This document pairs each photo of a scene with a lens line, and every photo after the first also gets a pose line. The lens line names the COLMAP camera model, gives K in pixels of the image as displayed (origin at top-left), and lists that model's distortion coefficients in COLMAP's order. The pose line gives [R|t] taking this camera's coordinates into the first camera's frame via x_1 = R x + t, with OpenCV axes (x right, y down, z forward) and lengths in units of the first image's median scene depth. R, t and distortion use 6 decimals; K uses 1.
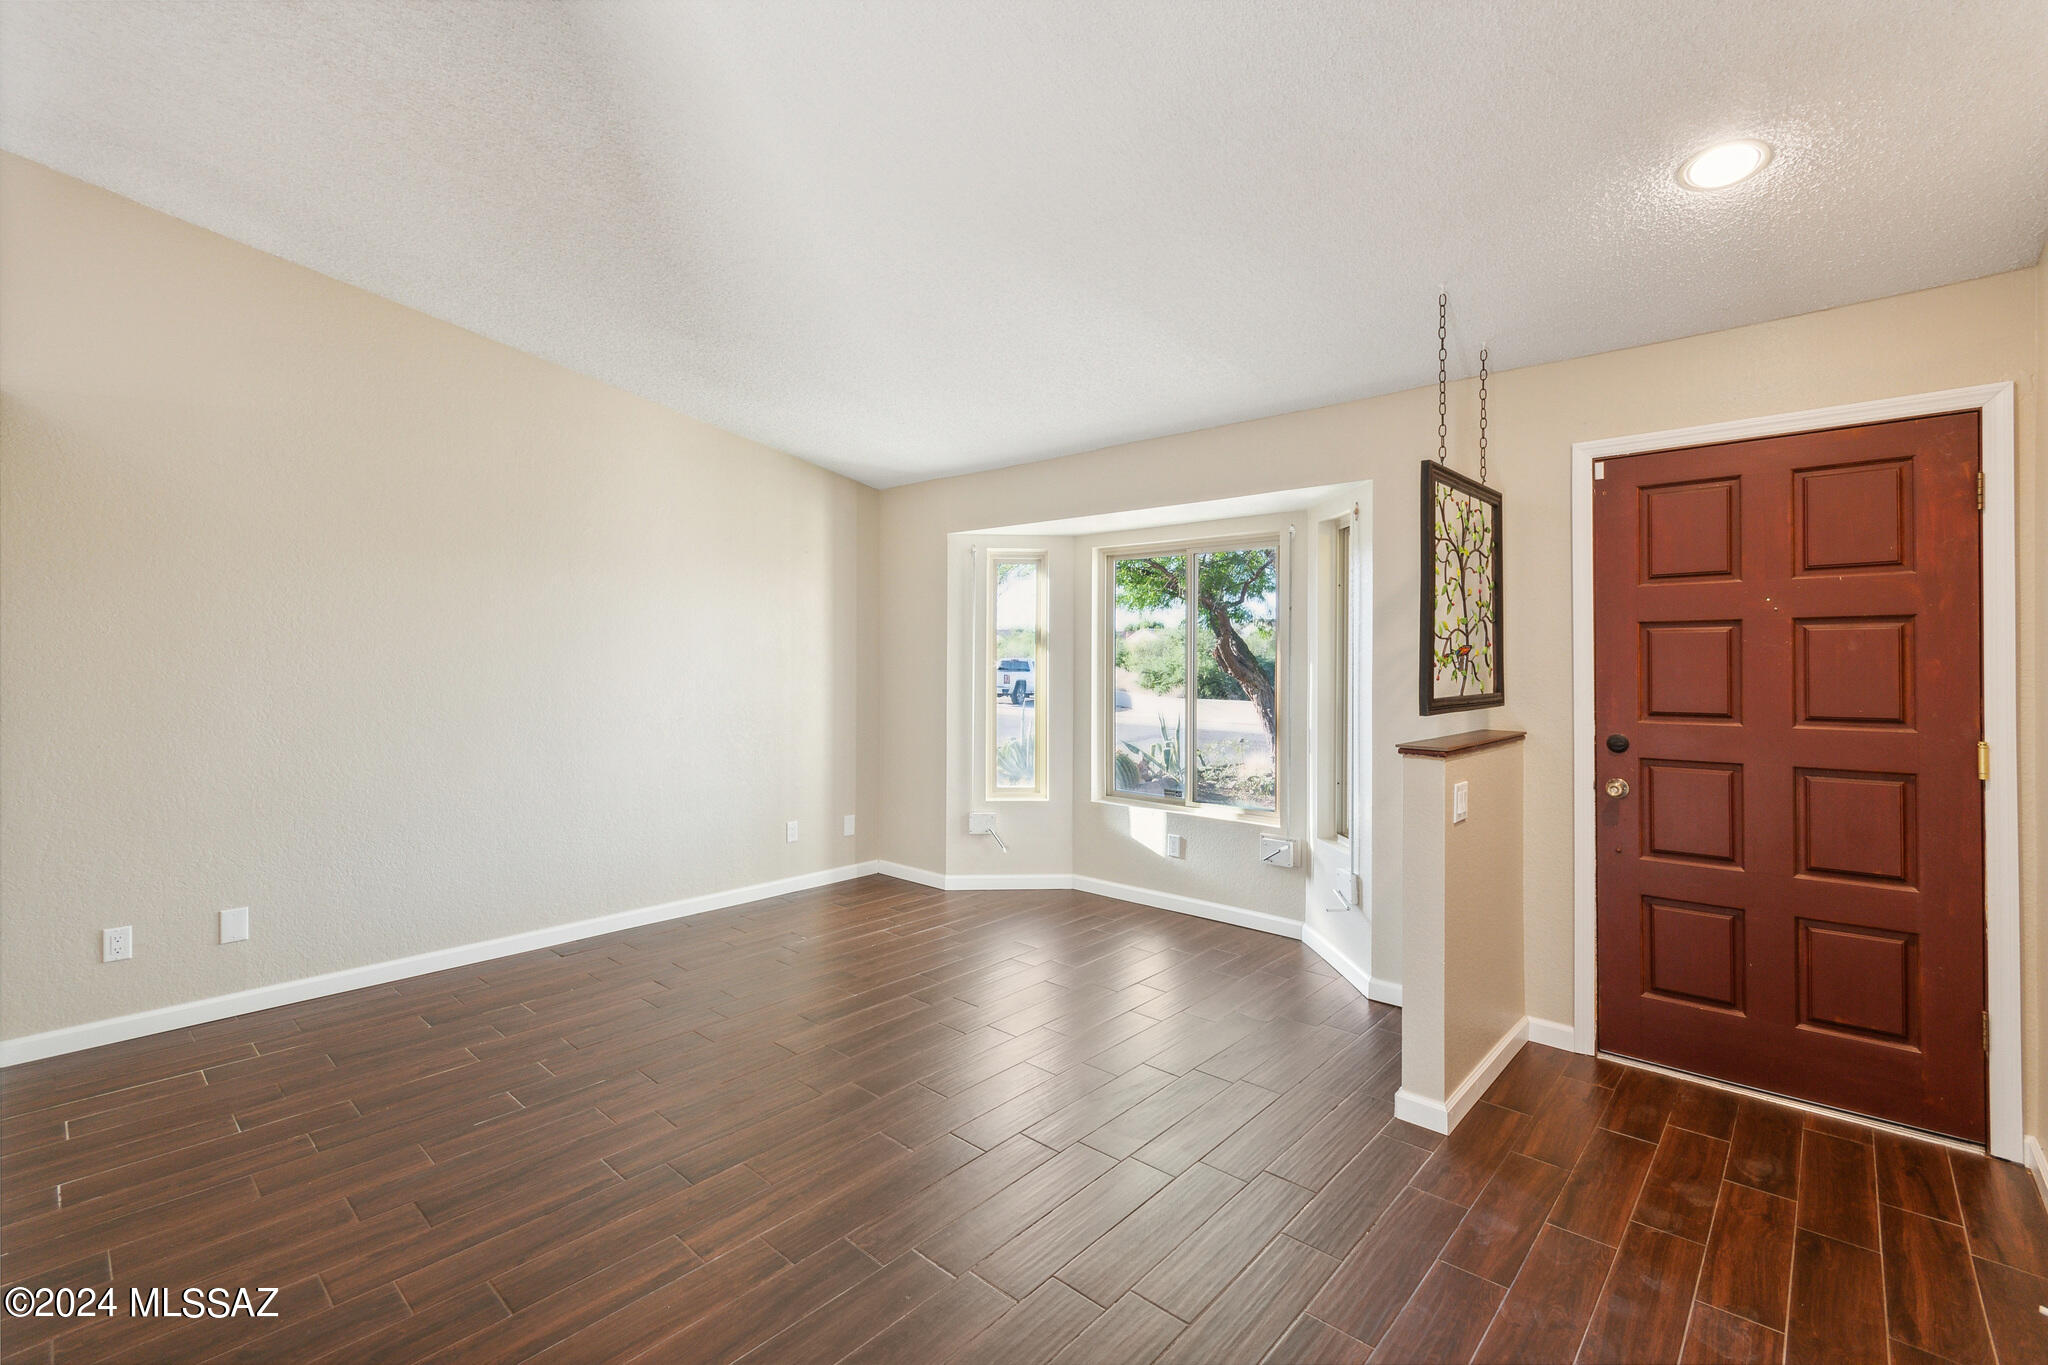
lens RADIAL K [[912.3, 0, 1017.9], [0, 912.3, 657.7], [0, 0, 1]] dist [0.000176, -0.000707]
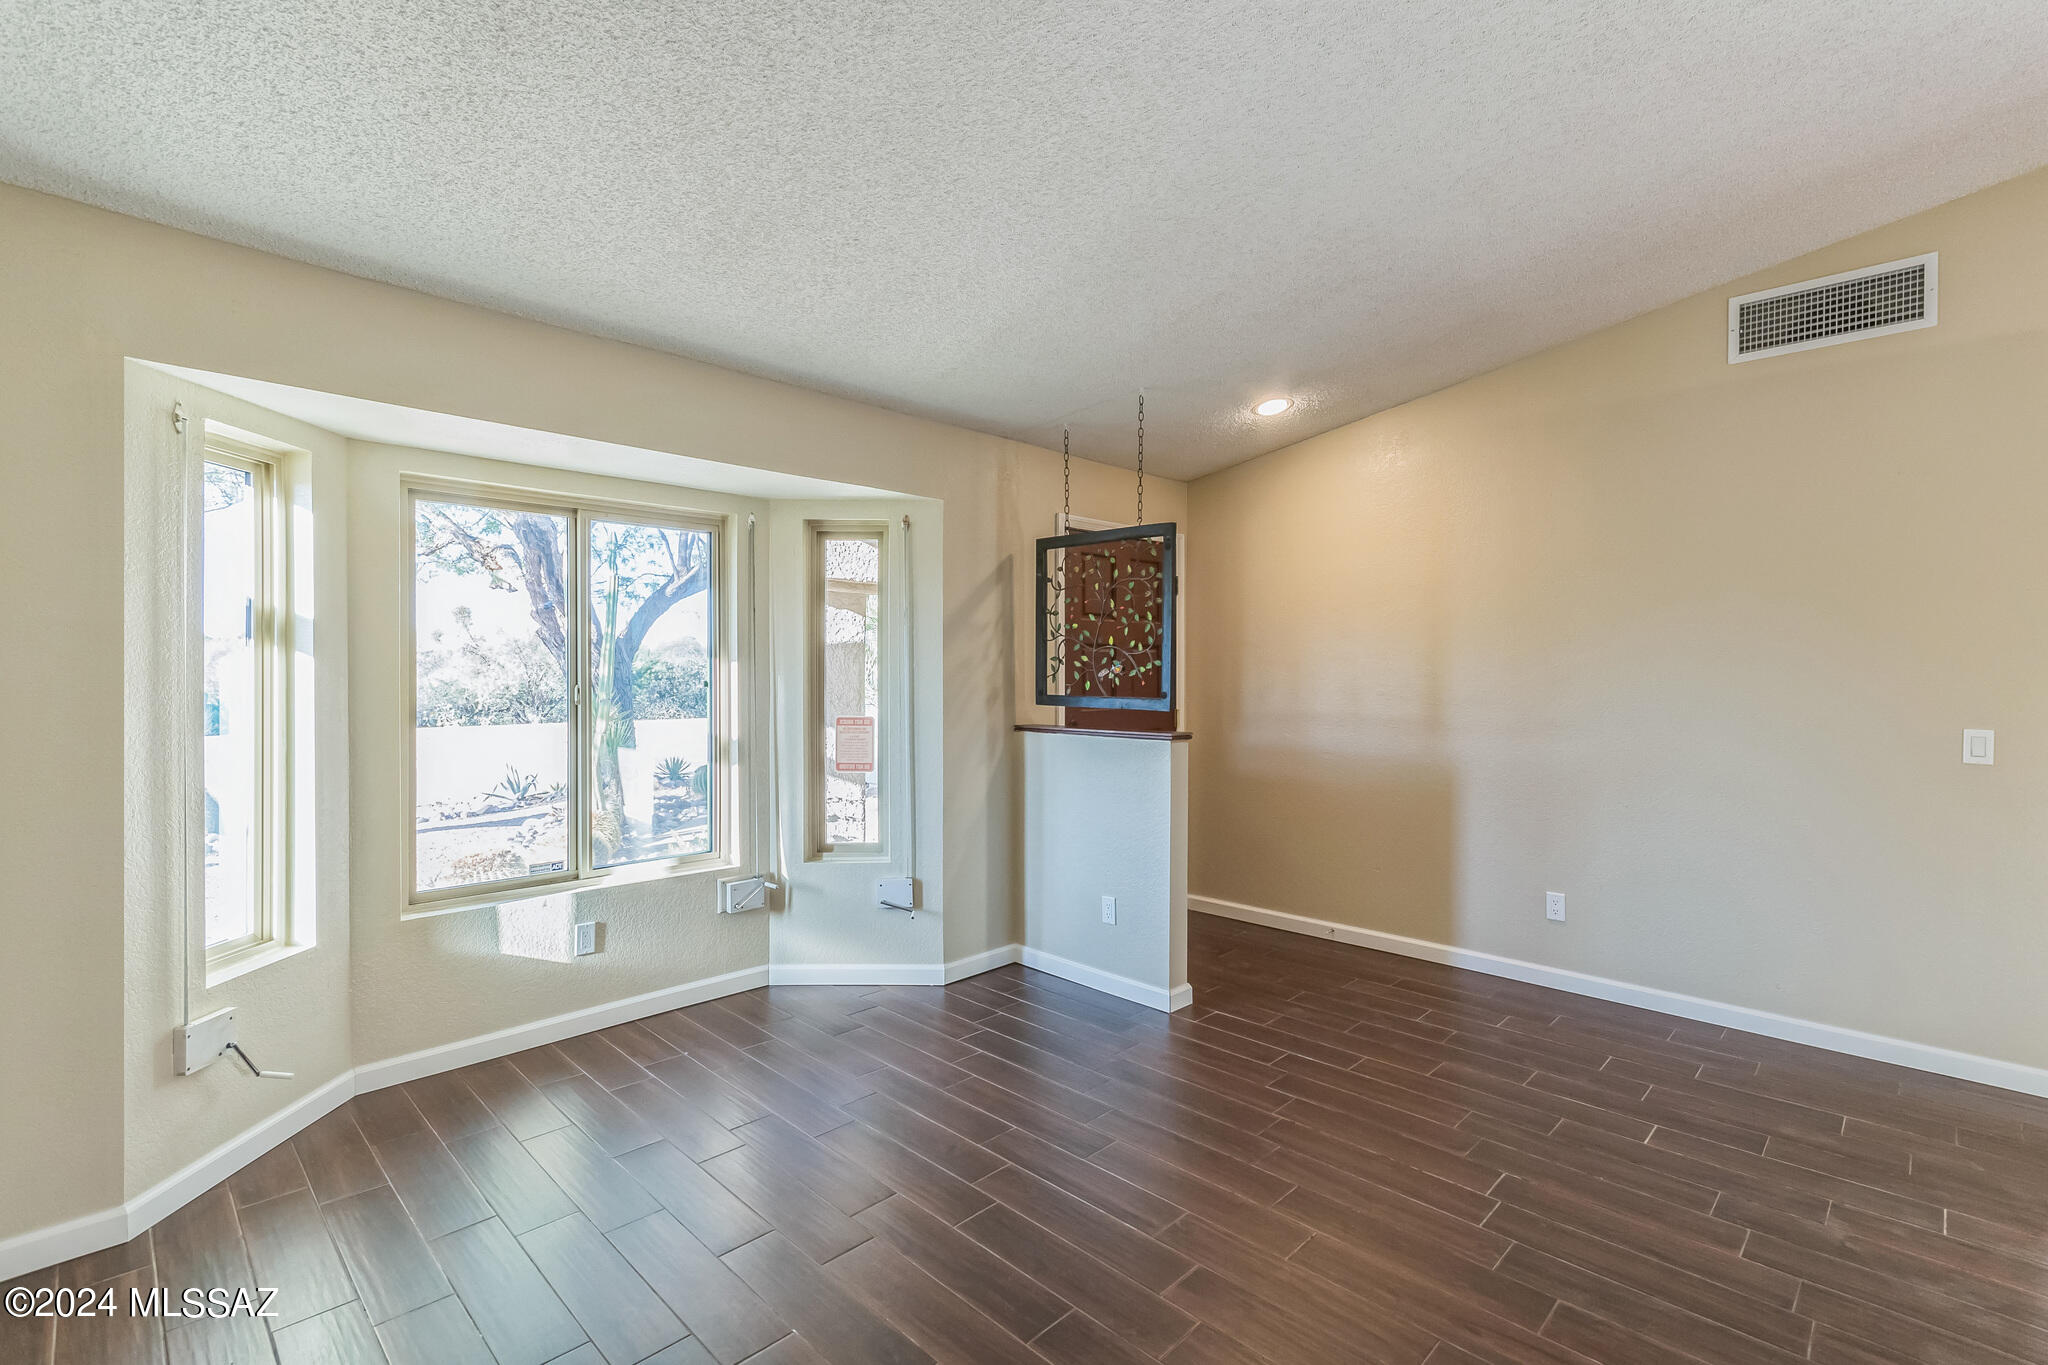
lens RADIAL K [[914.6, 0, 1024.0], [0, 914.6, 682.5], [0, 0, 1]] dist [-0.016778, -0.000607]
pose [[0.031024, -0.017026, 0.999374, -0.503629], [-0.005680, 0.999836, 0.017210, -0.001870], [-0.999503, -0.006210, 0.030922, 0.647223]]
